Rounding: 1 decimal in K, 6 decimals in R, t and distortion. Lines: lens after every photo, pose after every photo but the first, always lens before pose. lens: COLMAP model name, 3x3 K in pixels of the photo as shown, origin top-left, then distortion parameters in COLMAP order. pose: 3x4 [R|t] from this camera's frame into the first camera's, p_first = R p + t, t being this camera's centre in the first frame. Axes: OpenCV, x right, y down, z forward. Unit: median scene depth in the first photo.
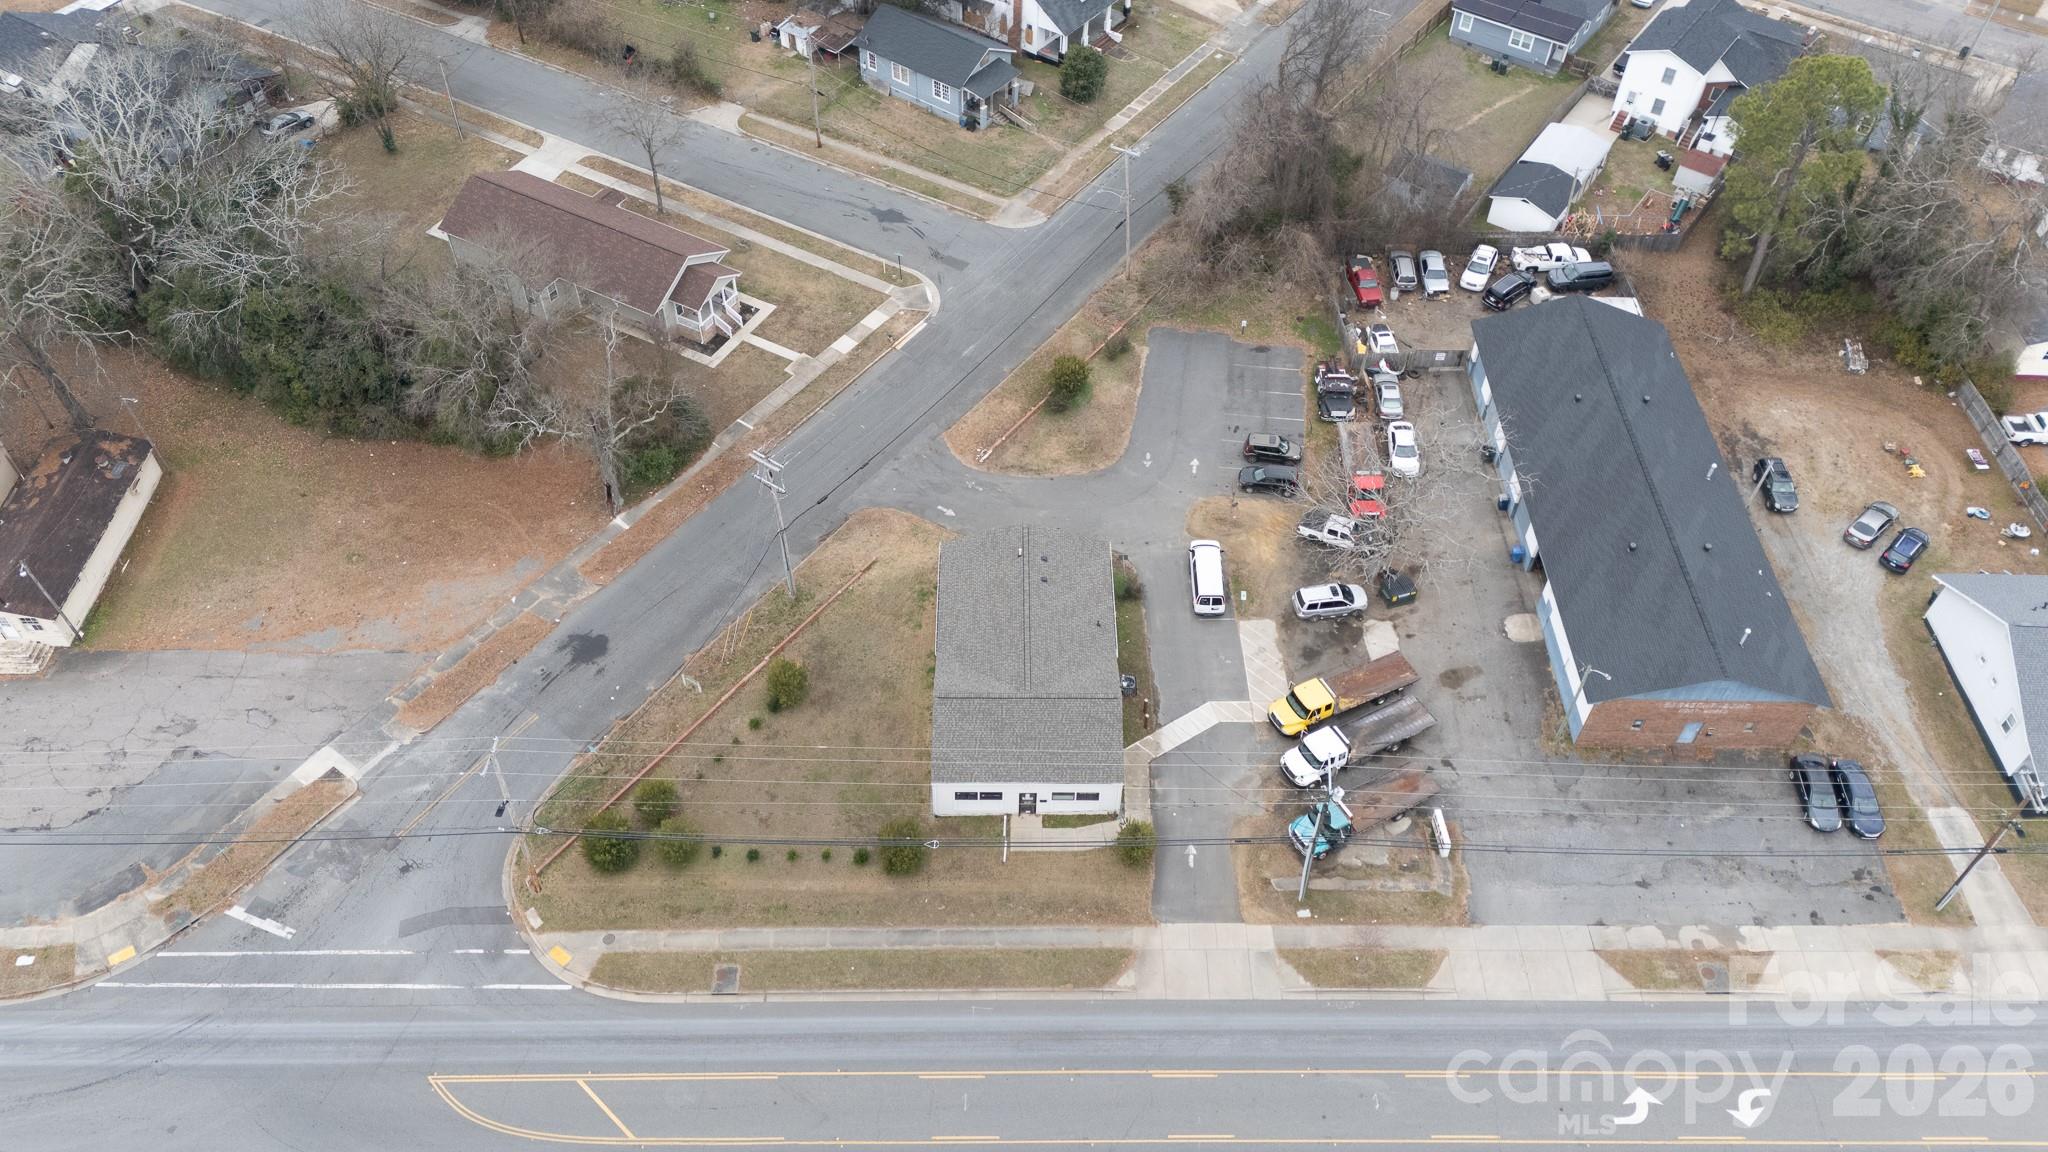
lens RADIAL K [[1491.6, 0, 1024.0], [0, 1491.6, 576.0], [0, 0, 1]] dist [0.090312, -0.100697]
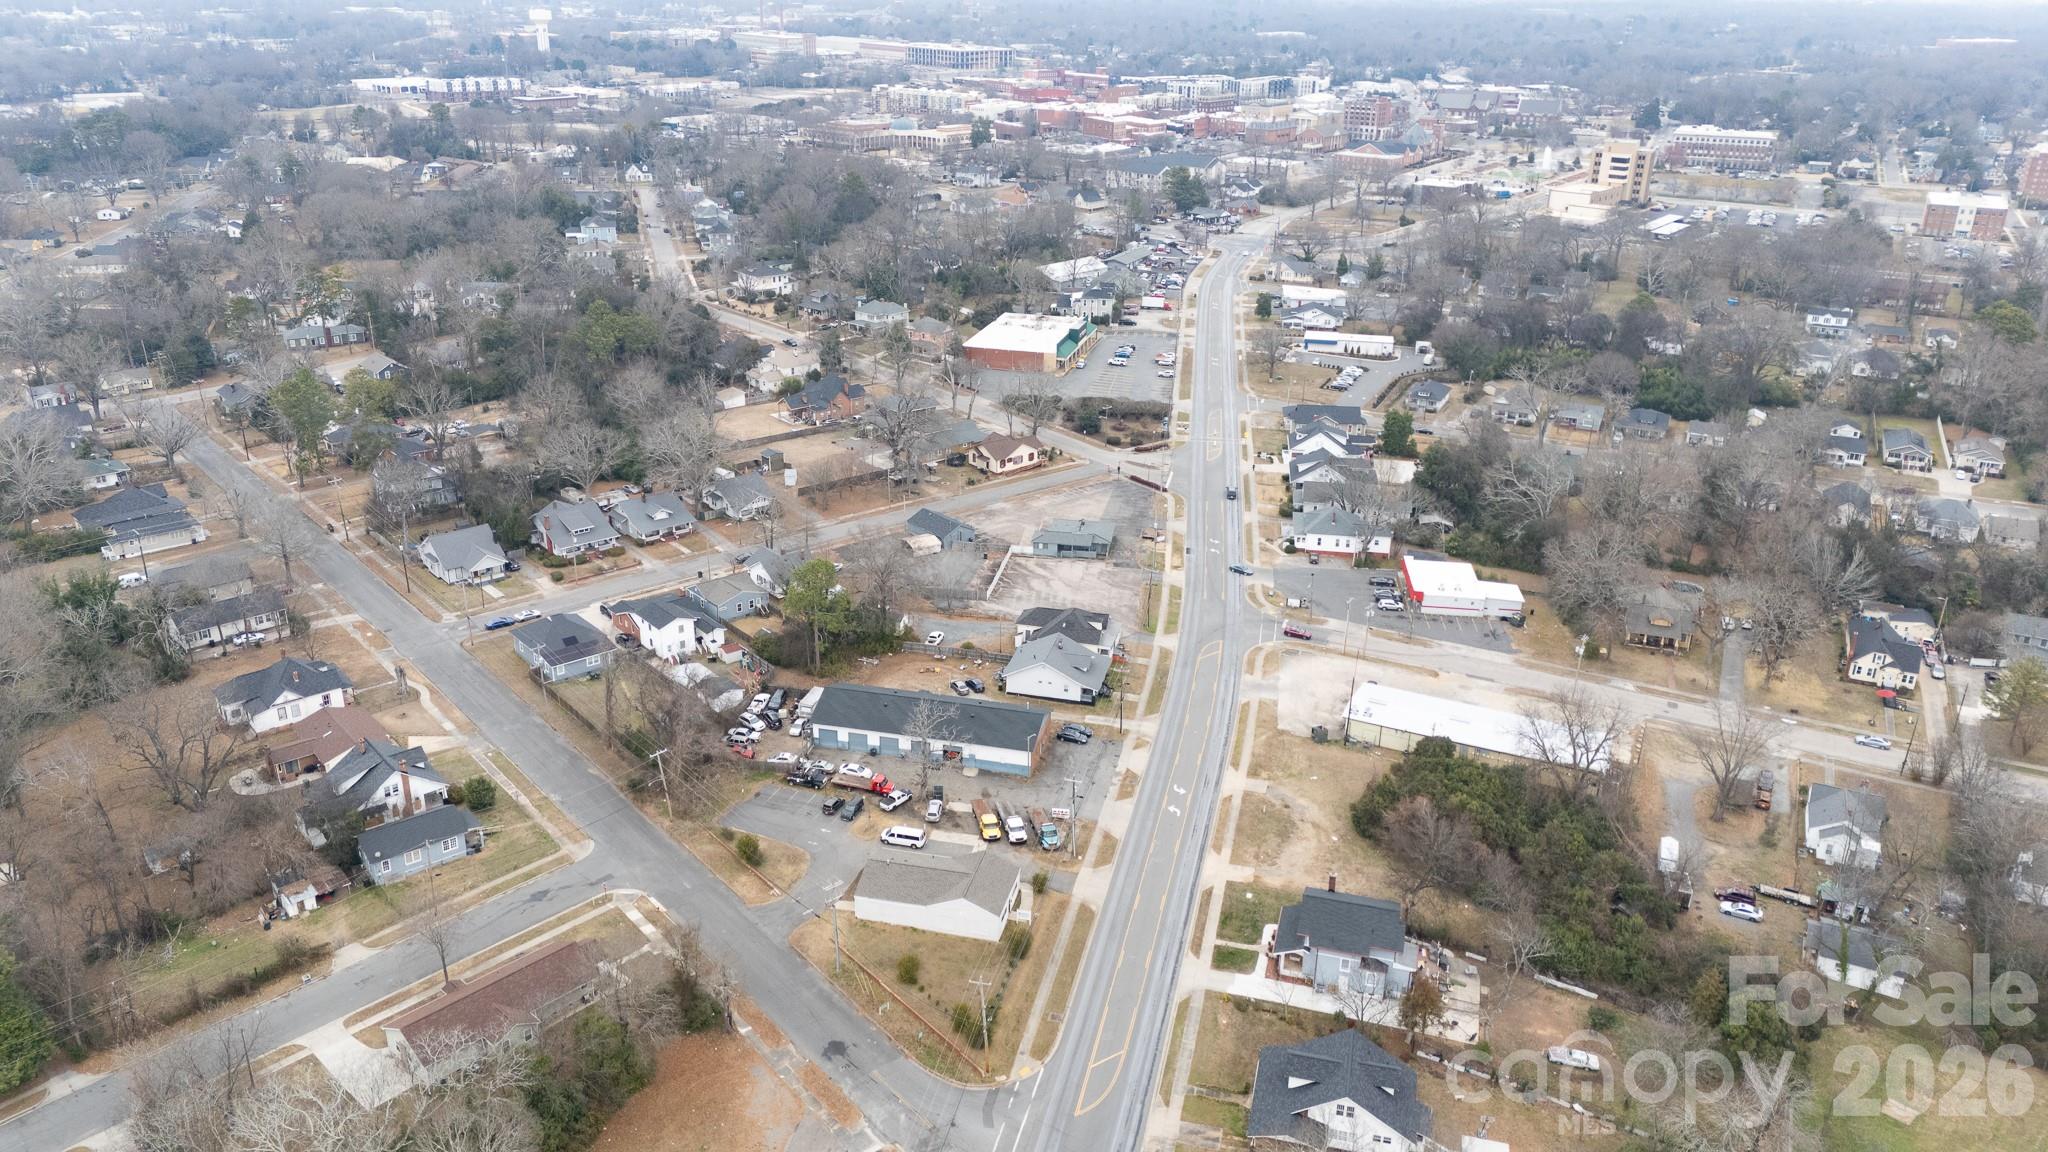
lens RADIAL K [[1491.6, 0, 1024.0], [0, 1491.6, 576.0], [0, 0, 1]] dist [0.090312, -0.100697]
pose [[0.234152, -0.383149, 0.893515, -1.511369], [0.717171, 0.688583, 0.107332, -0.342442], [-0.656383, 0.615671, 0.436017, -0.229065]]
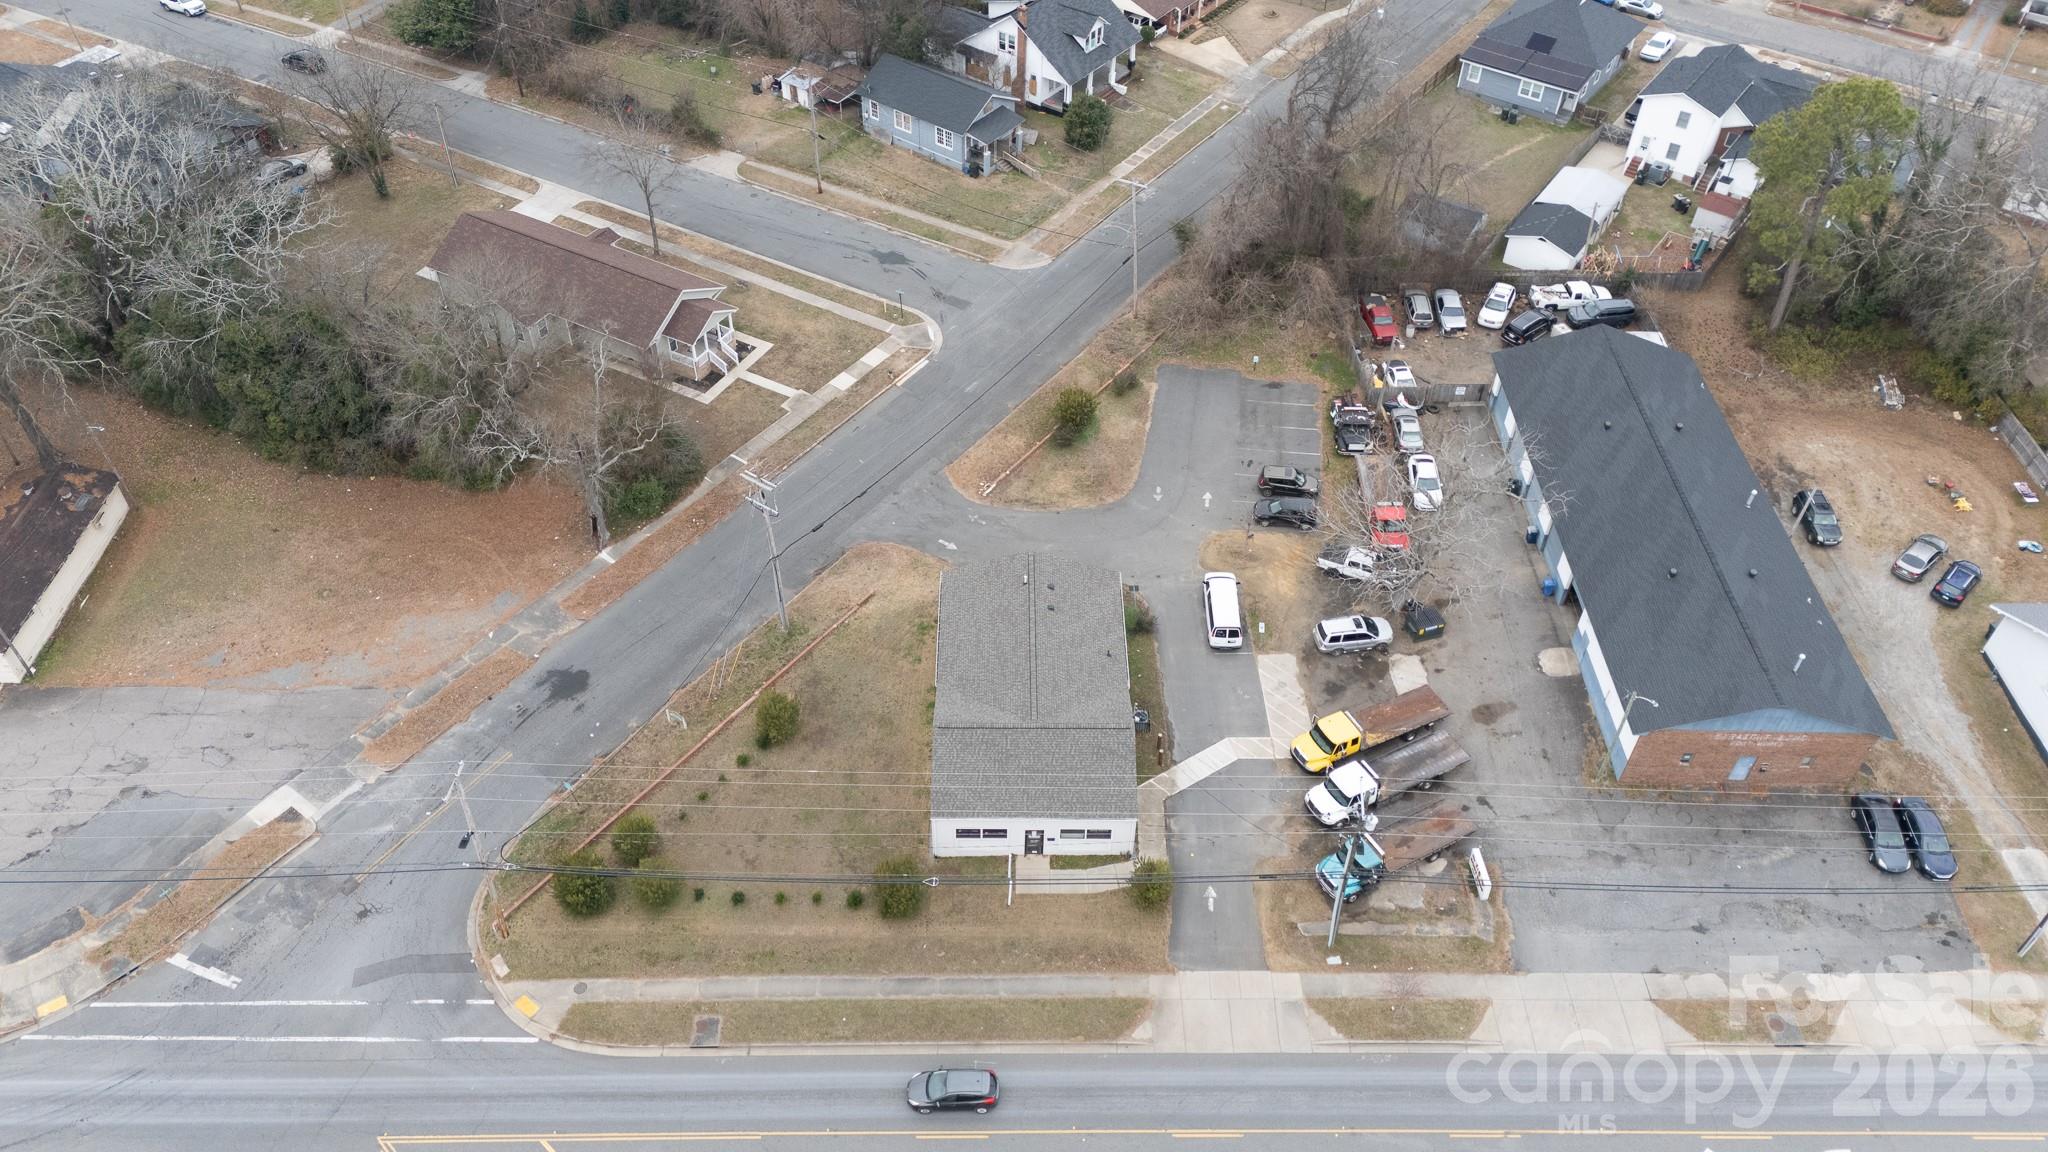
lens RADIAL K [[1491.6, 0, 1024.0], [0, 1491.6, 576.0], [0, 0, 1]] dist [0.090312, -0.100697]
pose [[0.999999, -0.000749, -0.000988, -0.002484], [0.000676, 0.997433, -0.071604, 0.045967], [0.001039, 0.071603, 0.997433, 0.050857]]
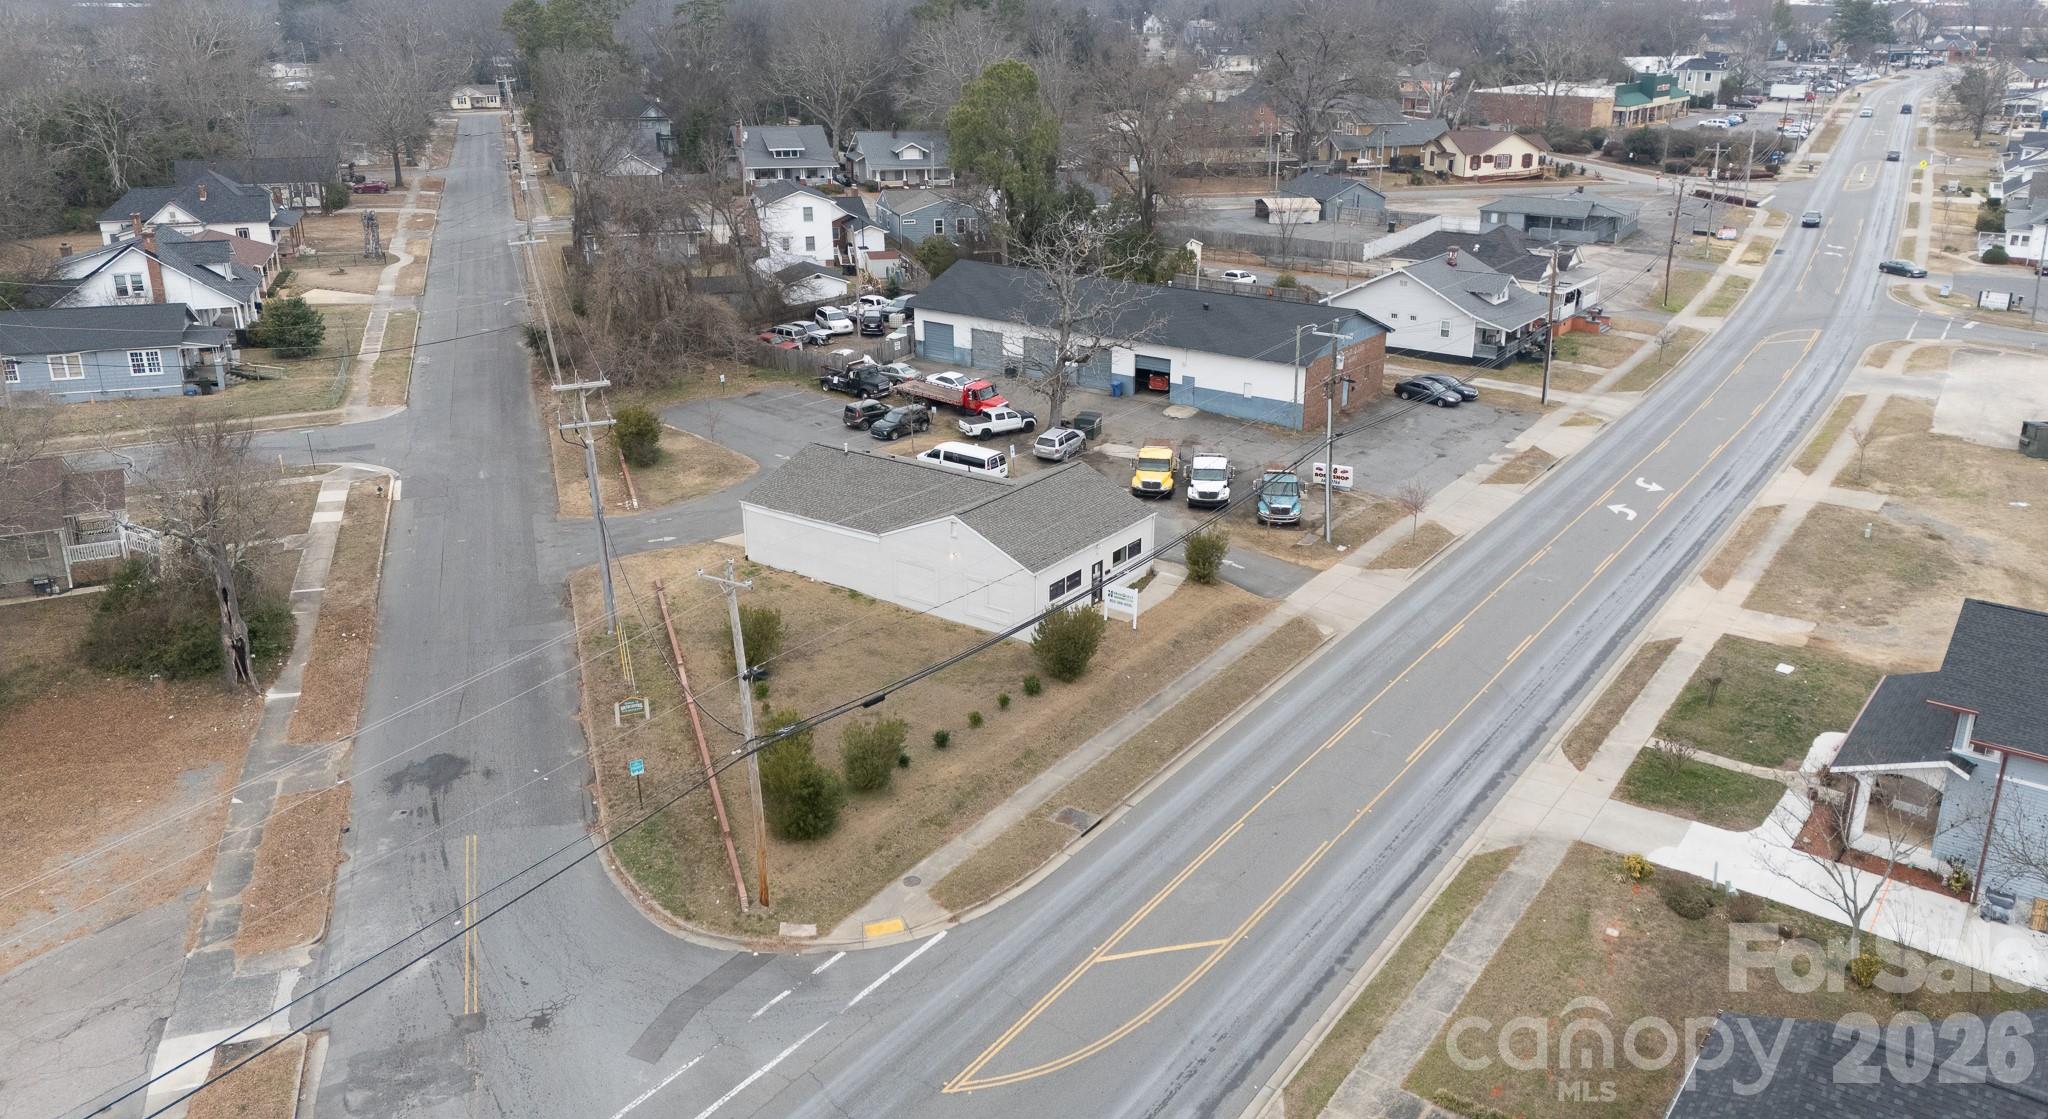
lens RADIAL K [[1546.0, 0, 1073.3], [0, 1546.0, 561.6], [0, 0, 1]] dist [0.081142, -0.097198]
pose [[0.562143, -0.298512, 0.771288, -0.582983], [0.616787, 0.772605, -0.150516, 0.228636], [-0.550970, 0.560332, 0.618433, 0.391007]]
